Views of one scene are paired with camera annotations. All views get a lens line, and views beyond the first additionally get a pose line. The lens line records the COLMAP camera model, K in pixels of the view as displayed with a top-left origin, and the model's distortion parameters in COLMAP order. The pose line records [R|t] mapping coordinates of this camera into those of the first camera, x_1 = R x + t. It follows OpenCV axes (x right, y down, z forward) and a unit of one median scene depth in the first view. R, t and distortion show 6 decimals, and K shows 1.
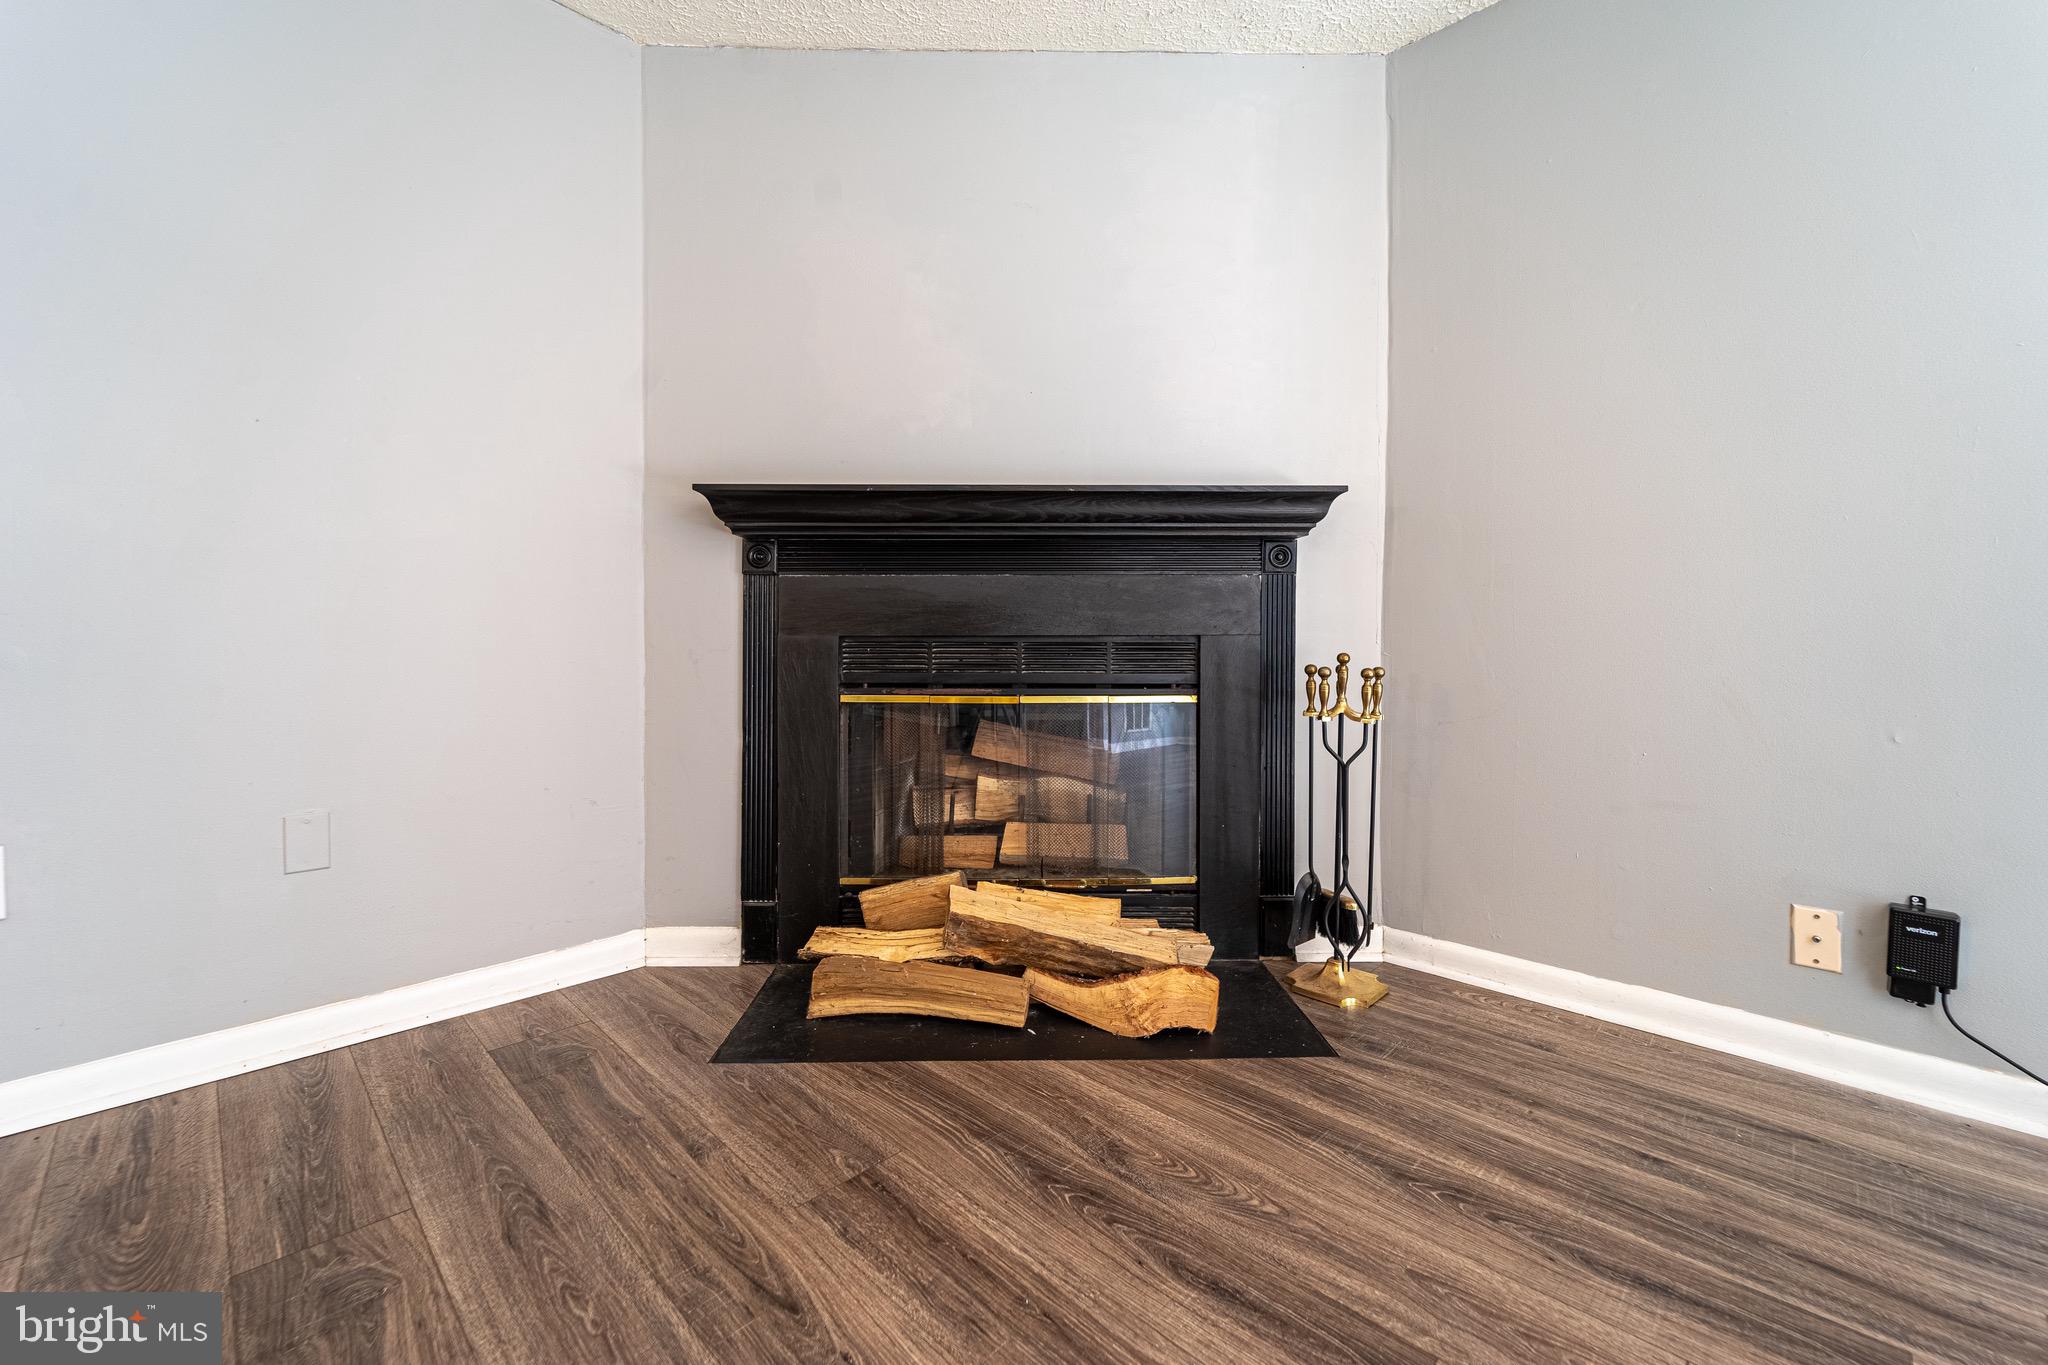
lens RADIAL K [[824.5, 0, 1015.6], [0, 824.5, 661.5], [0, 0, 1]] dist [-0.001400, -0.001103]
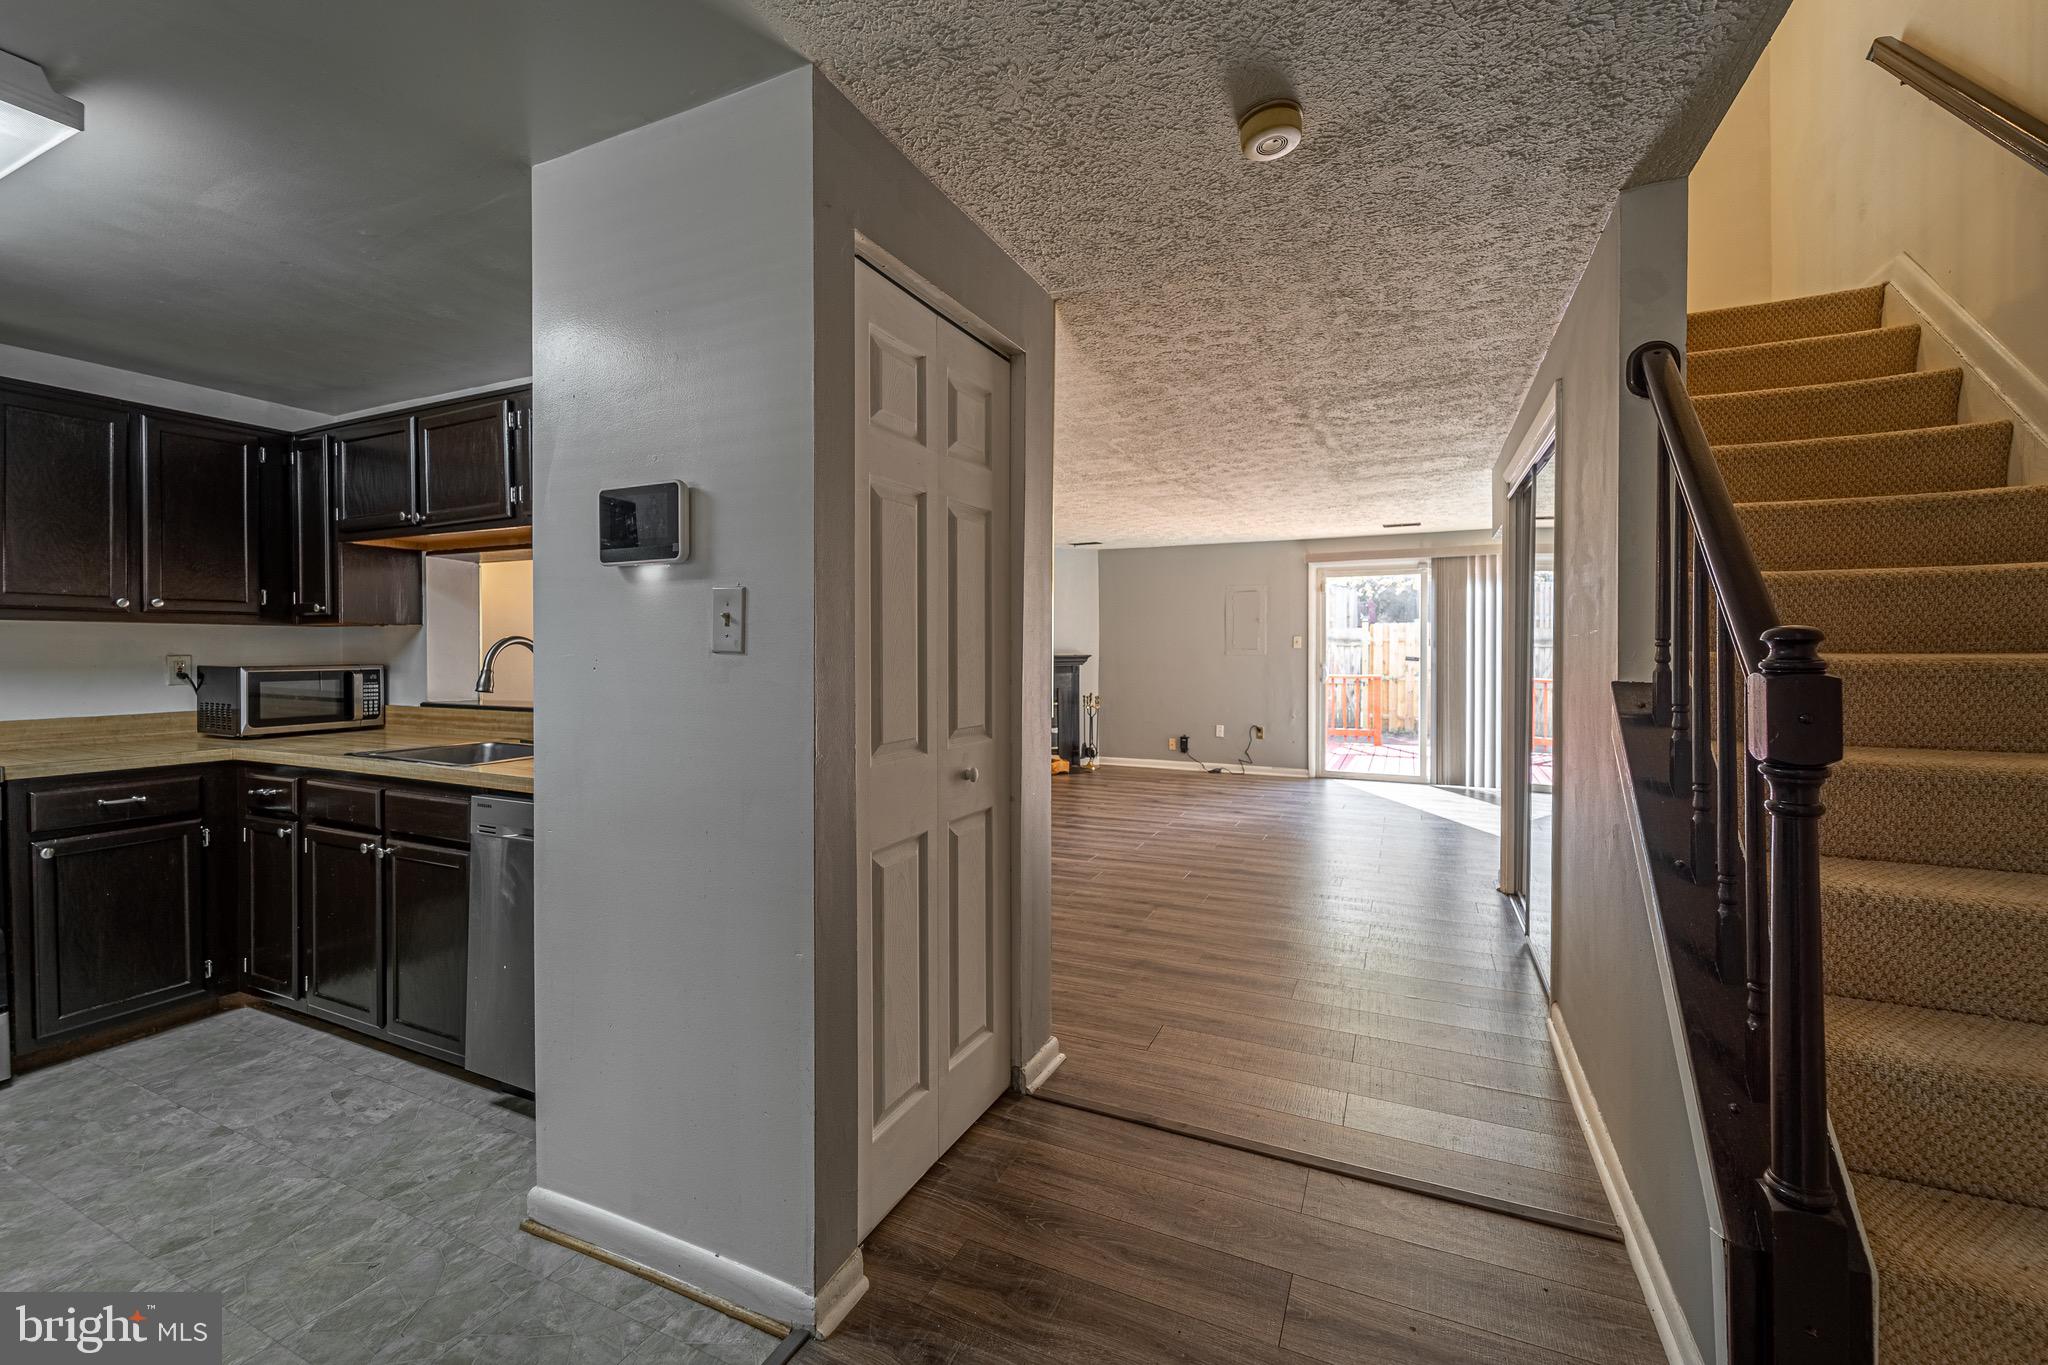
lens RADIAL K [[834.9, 0, 1024.7], [0, 834.9, 654.6], [0, 0, 1]] dist [0.000861, -0.000562]
pose [[0.939679, -0.008294, 0.341957, -1.443265], [0.010902, 0.999924, -0.005706, -0.190031], [-0.341884, 0.009090, 0.939698, -3.046569]]
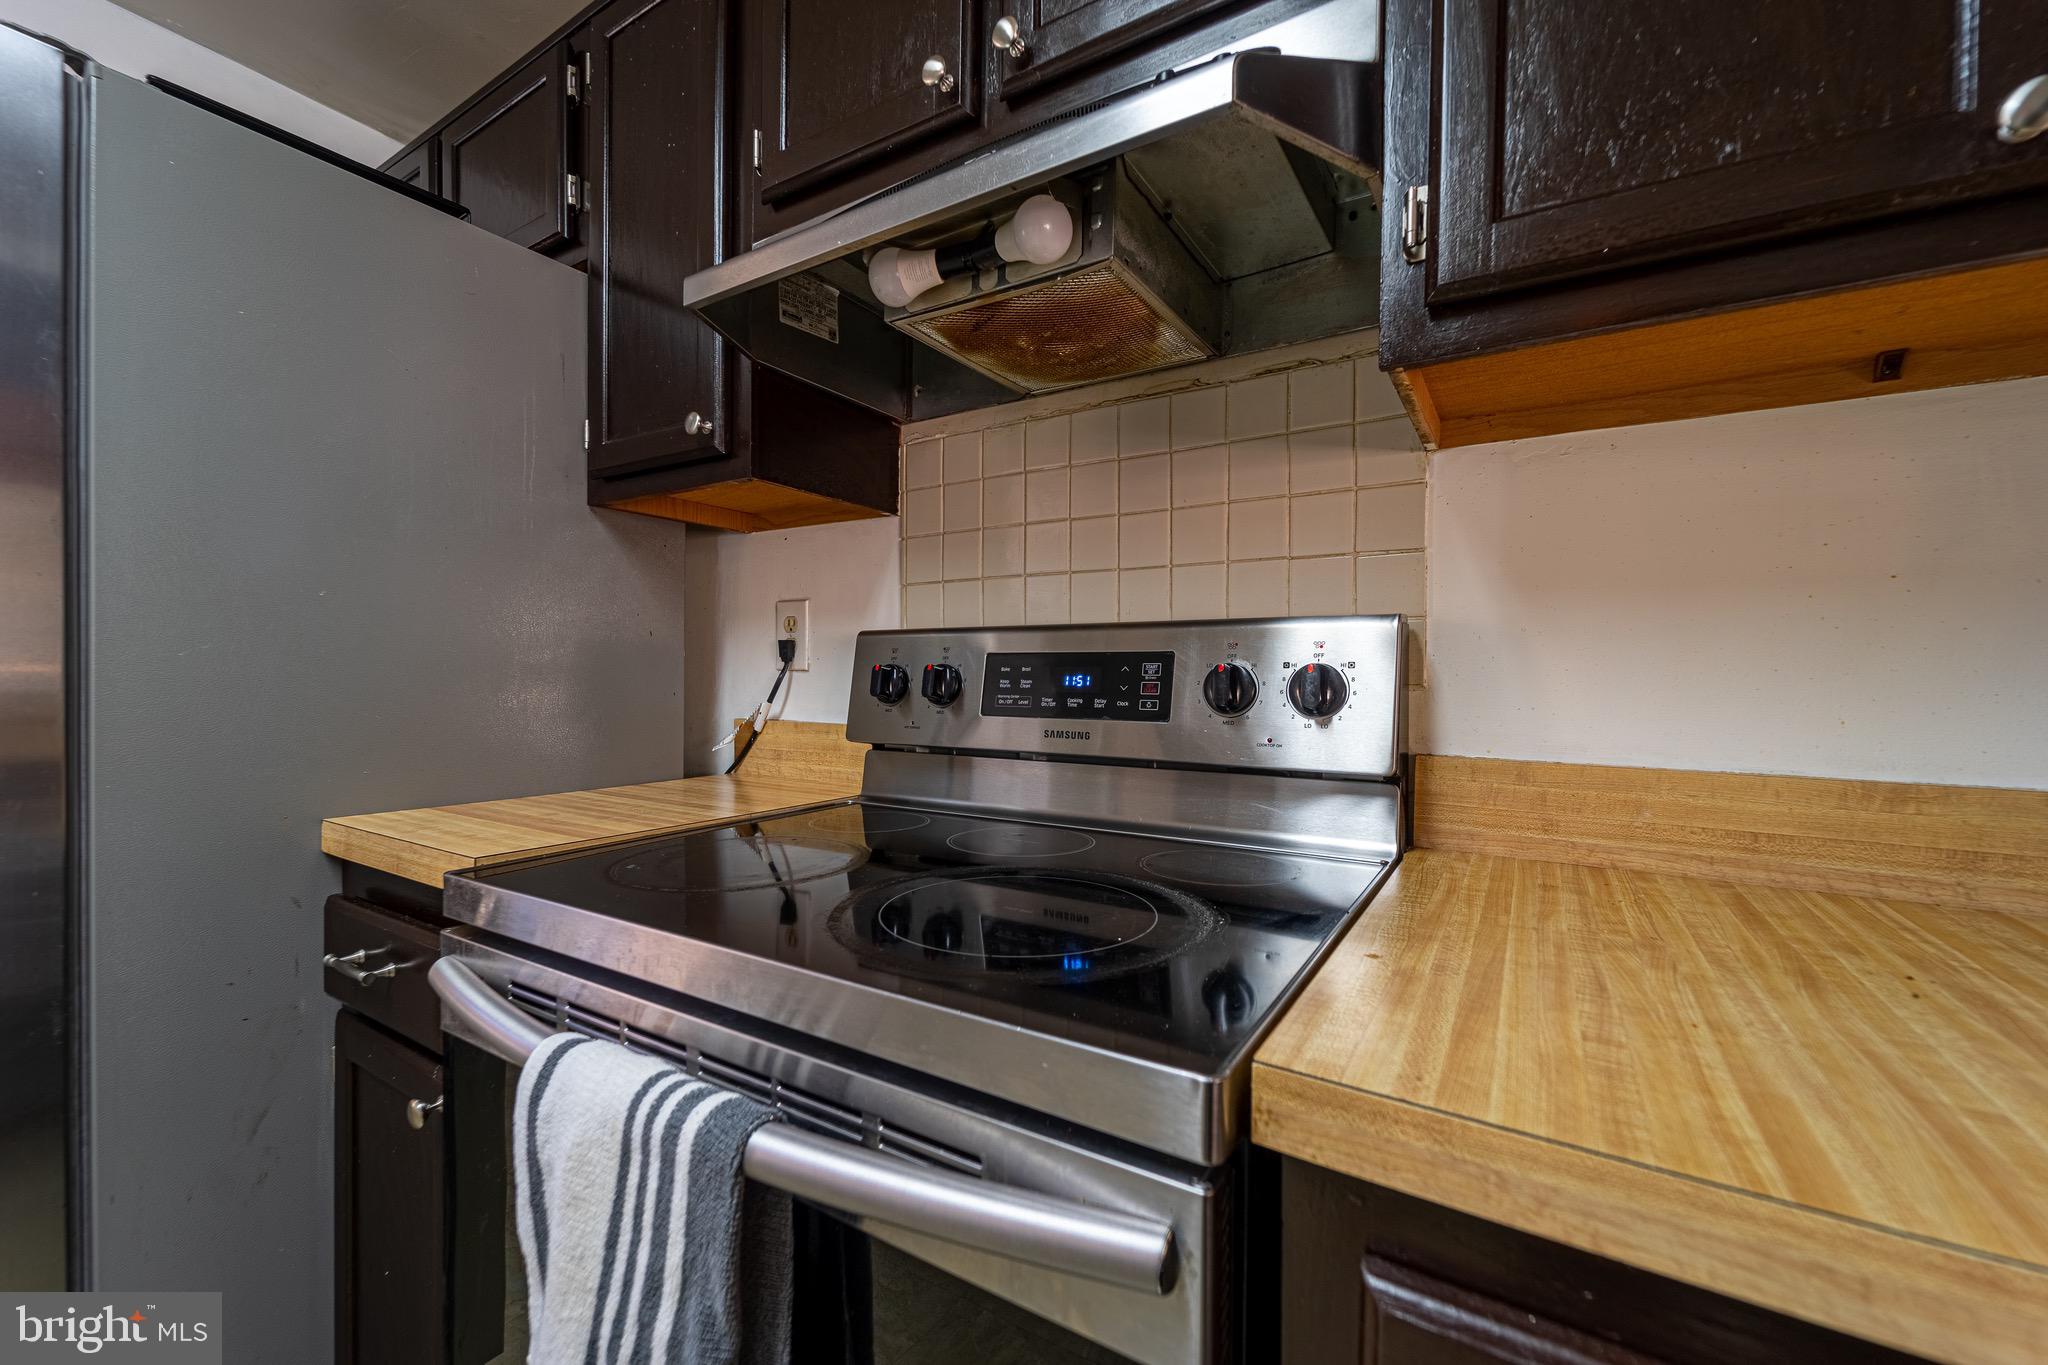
lens RADIAL K [[826.8, 0, 1021.6], [0, 826.8, 678.0], [0, 0, 1]] dist [-0.000039, -0.000360]
pose [[0.219907, 0.004009, -0.975513, -2.249039], [-0.026308, 0.999652, -0.001822, -0.139705], [0.975166, 0.026064, 0.219936, -1.478590]]
